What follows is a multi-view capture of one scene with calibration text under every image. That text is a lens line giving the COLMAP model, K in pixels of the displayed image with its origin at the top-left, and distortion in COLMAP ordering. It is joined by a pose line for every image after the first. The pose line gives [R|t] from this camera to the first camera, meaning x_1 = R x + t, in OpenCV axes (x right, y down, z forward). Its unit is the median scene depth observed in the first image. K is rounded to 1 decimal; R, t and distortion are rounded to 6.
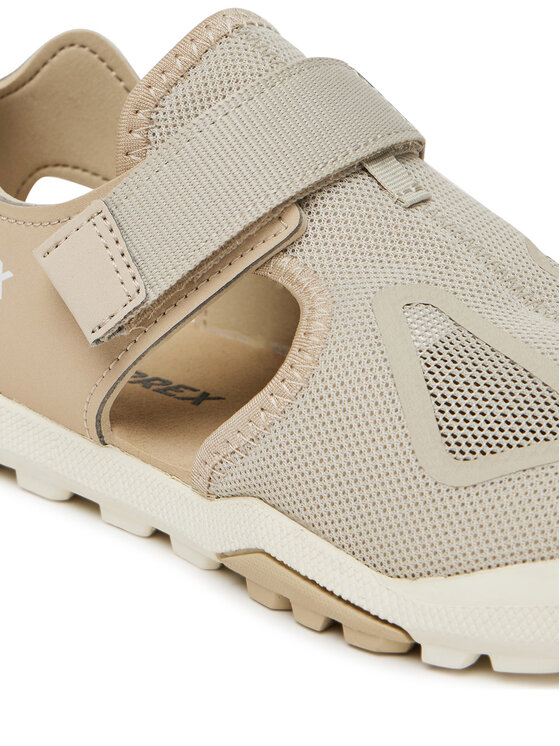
lens RADIAL K [[2108.4, 0, 280.7], [0, 2108.4, 370.6], [0, 0, 1]] dist [0.034161, 0.000000]
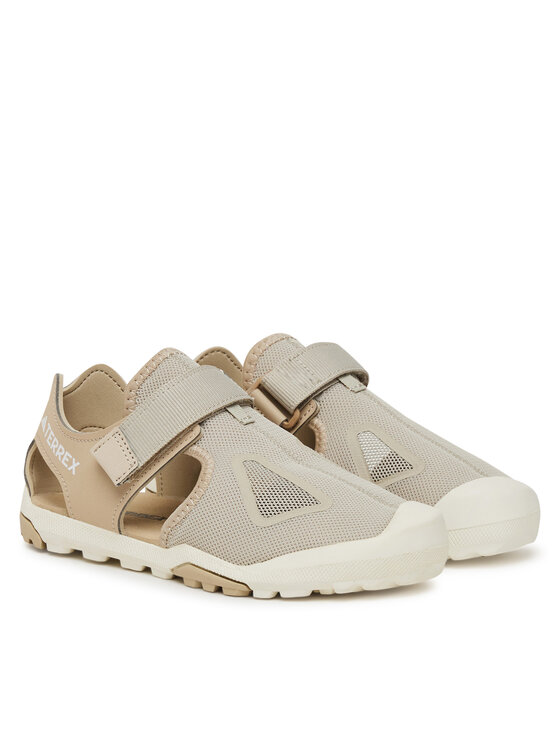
lens RADIAL K [[2223.4, 0, 280.1], [0, 2223.4, 372.9], [0, 0, 1]] dist [0.129636, 0.000000]
pose [[0.998818, -0.040817, 0.026374, 0.035998], [0.044782, 0.983846, -0.173327, 0.311069], [-0.018873, 0.174303, 0.984511, -1.536836]]
